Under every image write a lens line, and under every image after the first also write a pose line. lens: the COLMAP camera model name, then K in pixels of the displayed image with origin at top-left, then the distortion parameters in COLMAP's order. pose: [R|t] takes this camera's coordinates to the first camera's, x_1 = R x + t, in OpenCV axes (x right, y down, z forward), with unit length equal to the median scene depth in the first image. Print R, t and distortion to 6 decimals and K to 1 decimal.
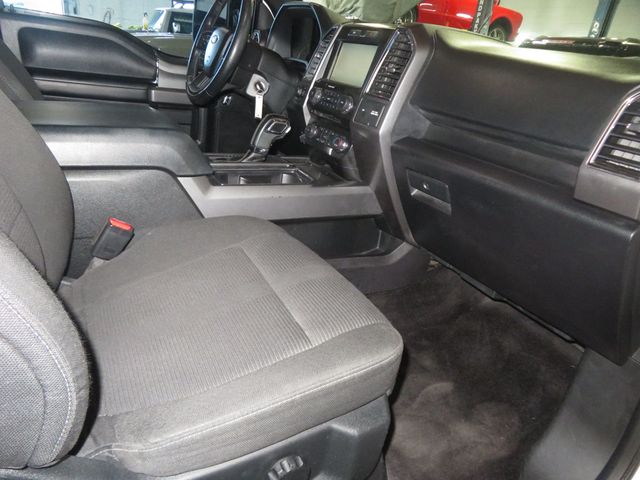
lens RADIAL K [[466.9, 0, 327.0], [0, 466.9, 239.6], [0, 0, 1]] dist [-0.003234, 0.006565]
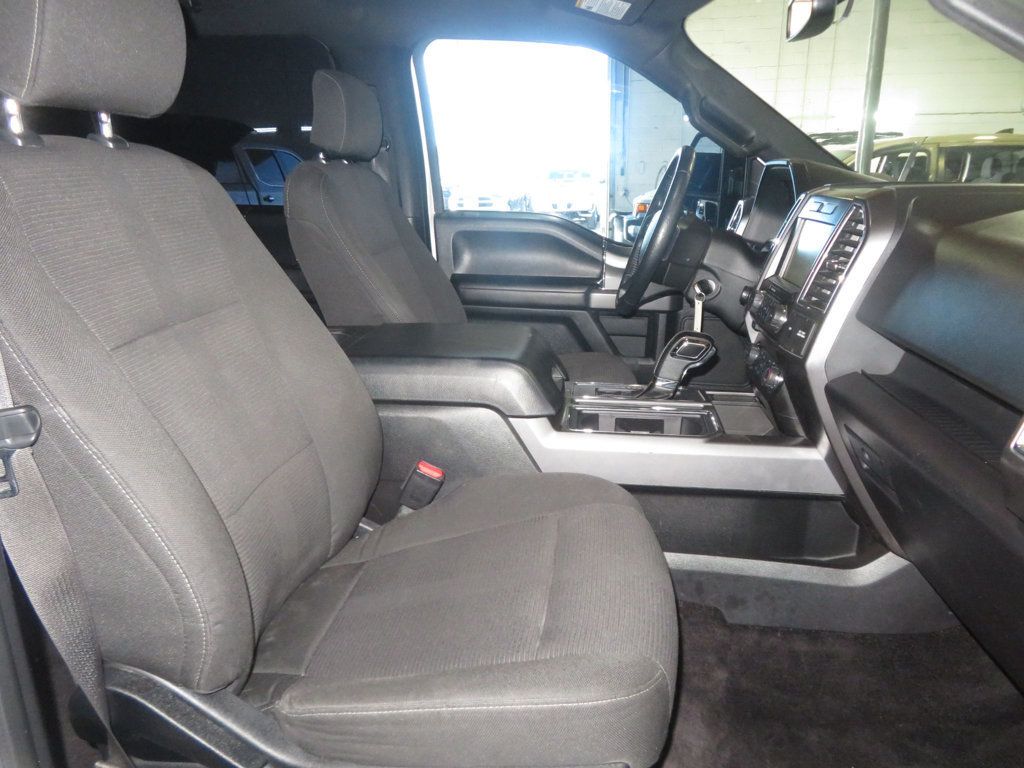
lens RADIAL K [[747.1, 0, 507.6], [0, 747.1, 381.1], [0, 0, 1]] dist [-0.003234, 0.006565]
pose [[0.797933, 0.032931, -0.601846, 0.398696], [-0.124145, 0.986077, -0.110637, -0.048706], [0.589823, 0.162997, 0.790912, -0.017054]]
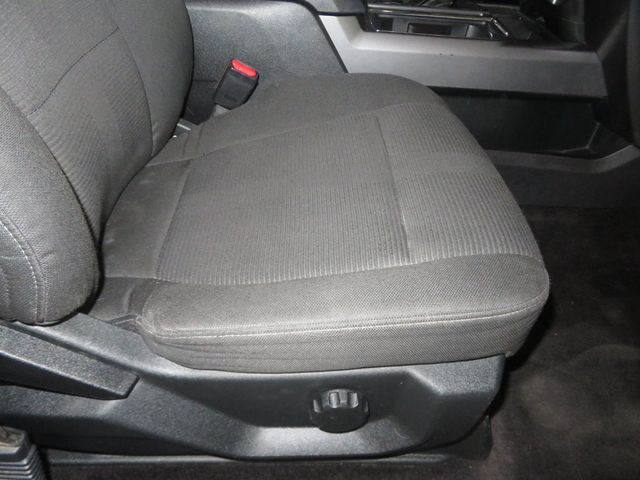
lens RADIAL K [[466.9, 0, 320.3], [0, 466.9, 243.8], [0, 0, 1]] dist [-0.003234, 0.006565]
pose [[0.887894, 0.239509, -0.392785, 0.078221], [-0.129147, 0.949224, 0.286871, 0.007173], [0.441549, -0.203984, 0.873742, 0.203664]]
